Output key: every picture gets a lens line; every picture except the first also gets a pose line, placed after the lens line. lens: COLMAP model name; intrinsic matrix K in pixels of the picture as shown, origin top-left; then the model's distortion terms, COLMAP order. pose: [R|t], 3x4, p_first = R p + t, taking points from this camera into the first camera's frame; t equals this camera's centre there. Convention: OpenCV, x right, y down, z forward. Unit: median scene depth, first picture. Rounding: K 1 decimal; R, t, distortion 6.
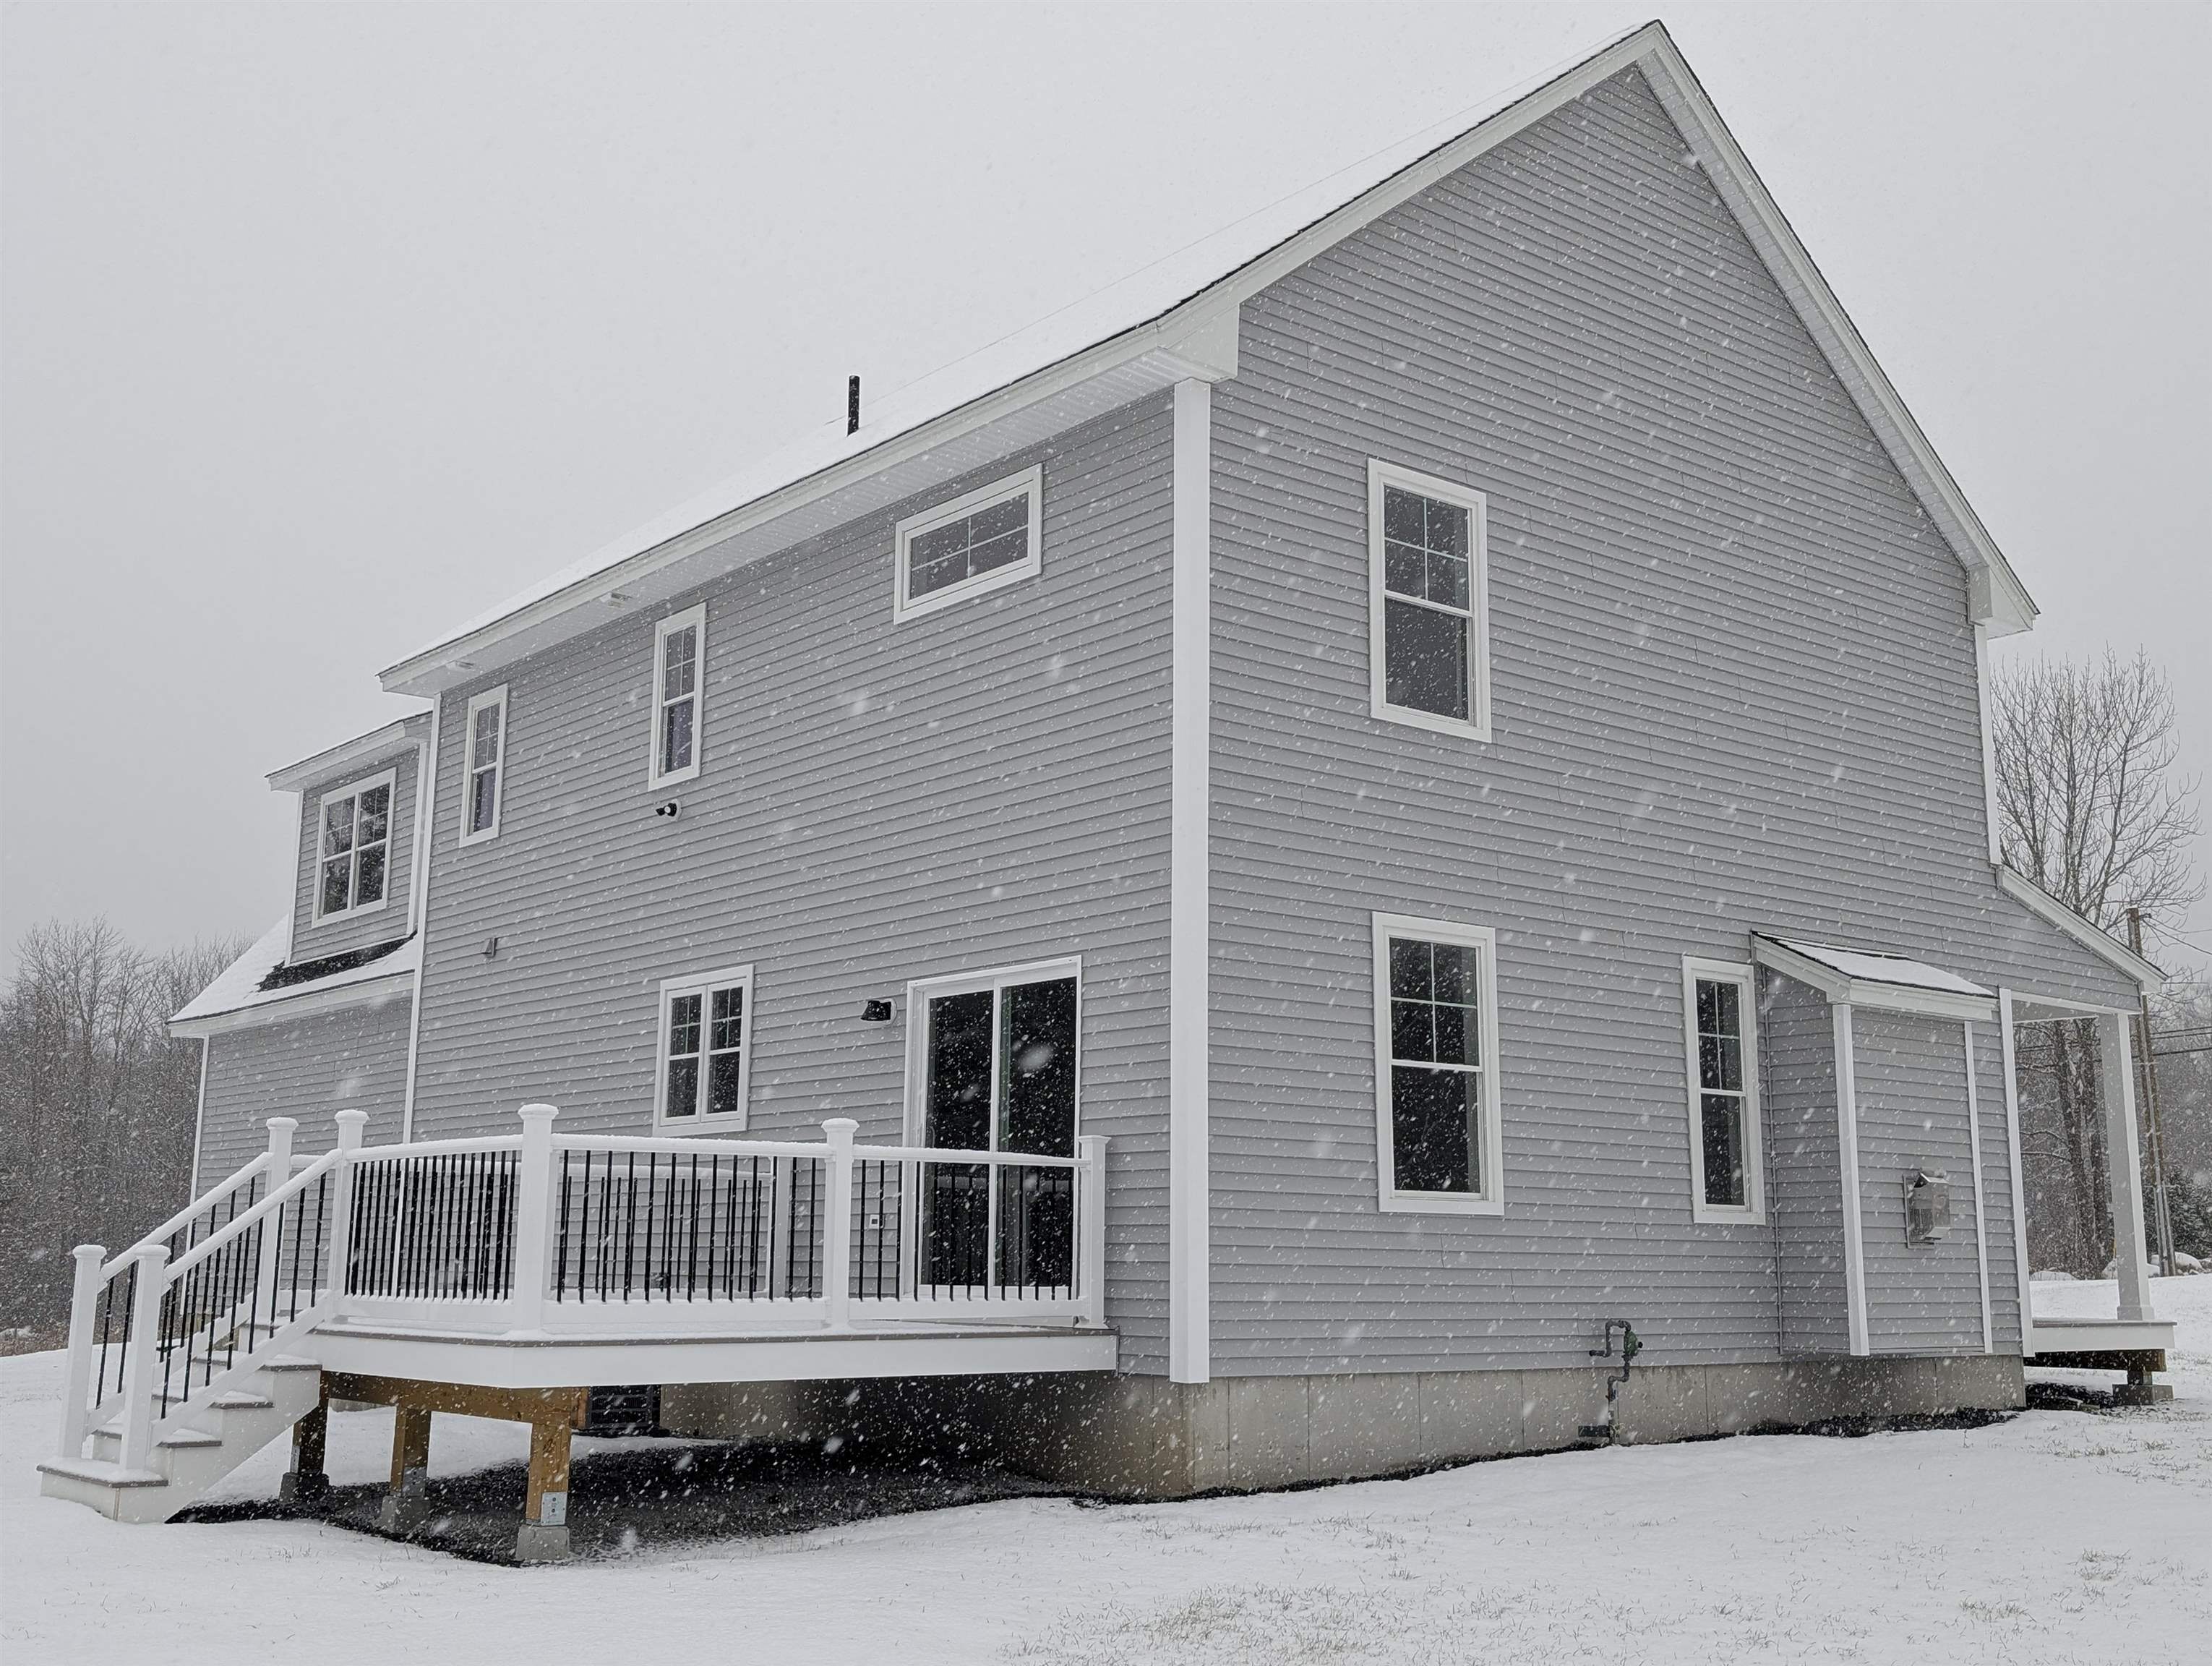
lens RADIAL K [[2354.0, 0, 1090.4], [0, 2354.0, 805.0], [0, 0, 1]] dist [0.009377, -0.016877]
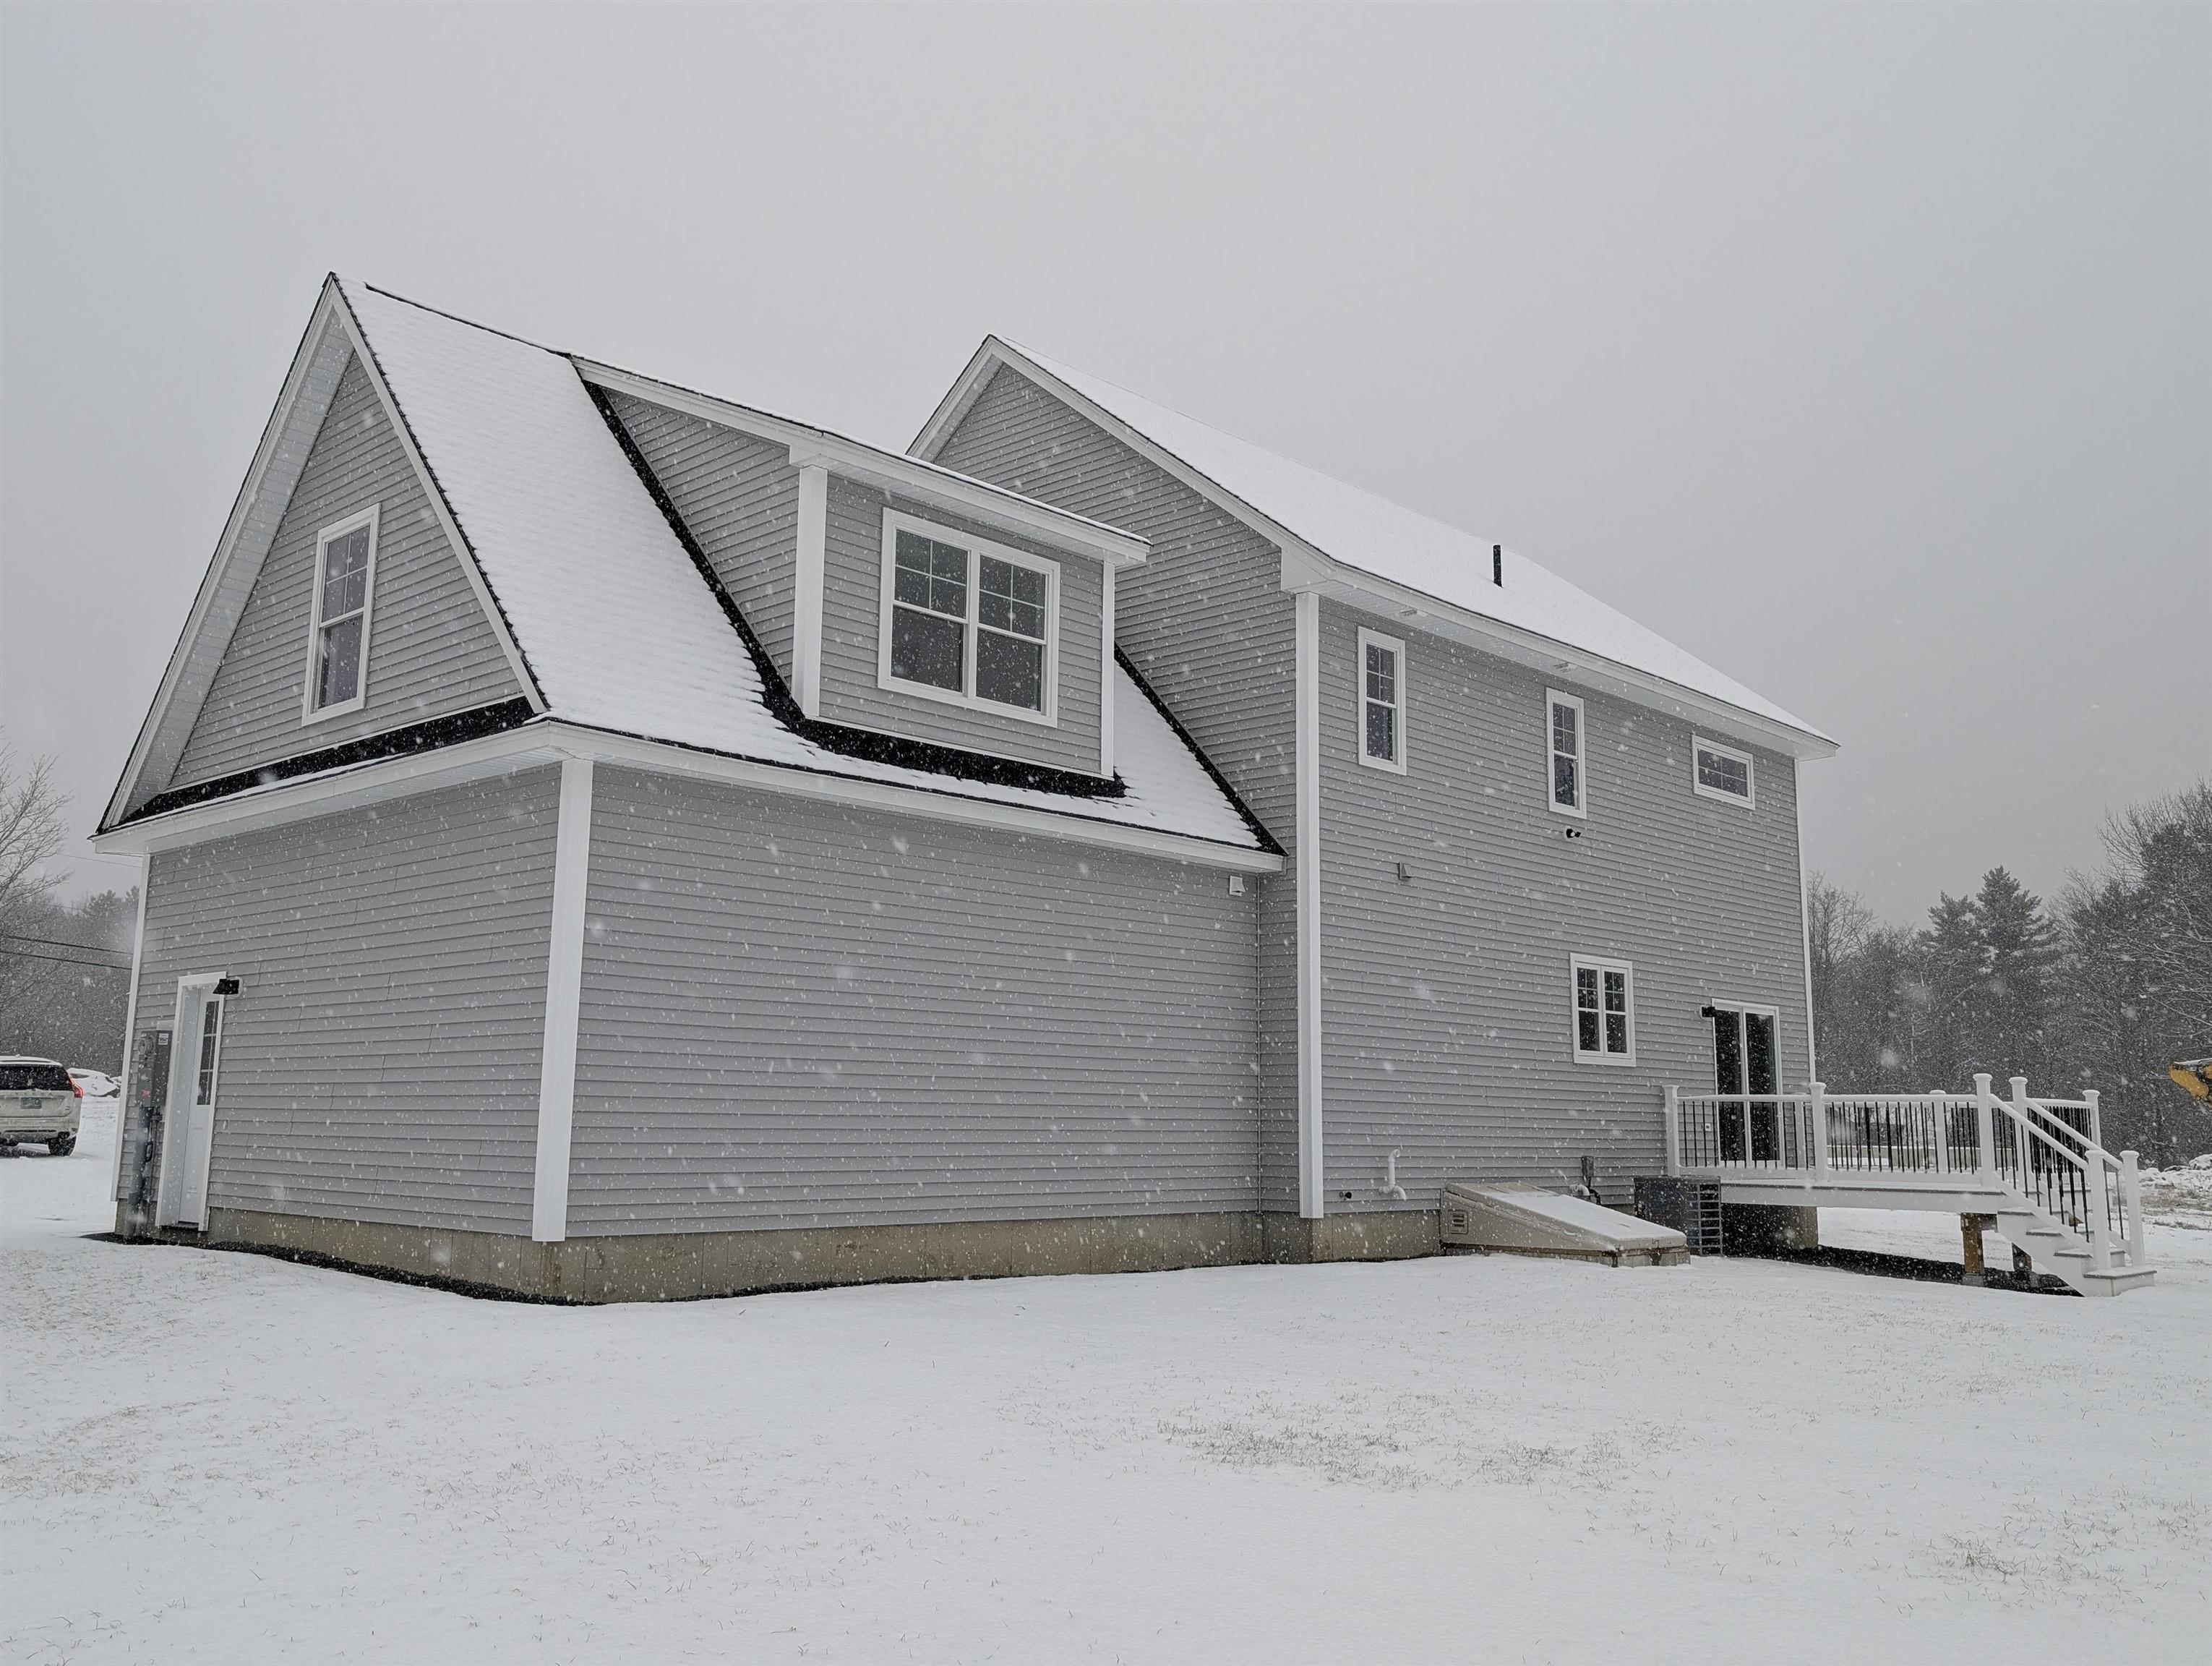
lens RADIAL K [[1964.8, 0, 1076.0], [0, 1964.8, 786.2], [0, 0, 1]] dist [-0.006271, -0.005296]
pose [[-0.111398, 0.164127, 0.980129, -1.381453], [-0.207239, 0.960747, -0.184436, 0.268838], [-0.971927, -0.223666, -0.073012, 1.452981]]
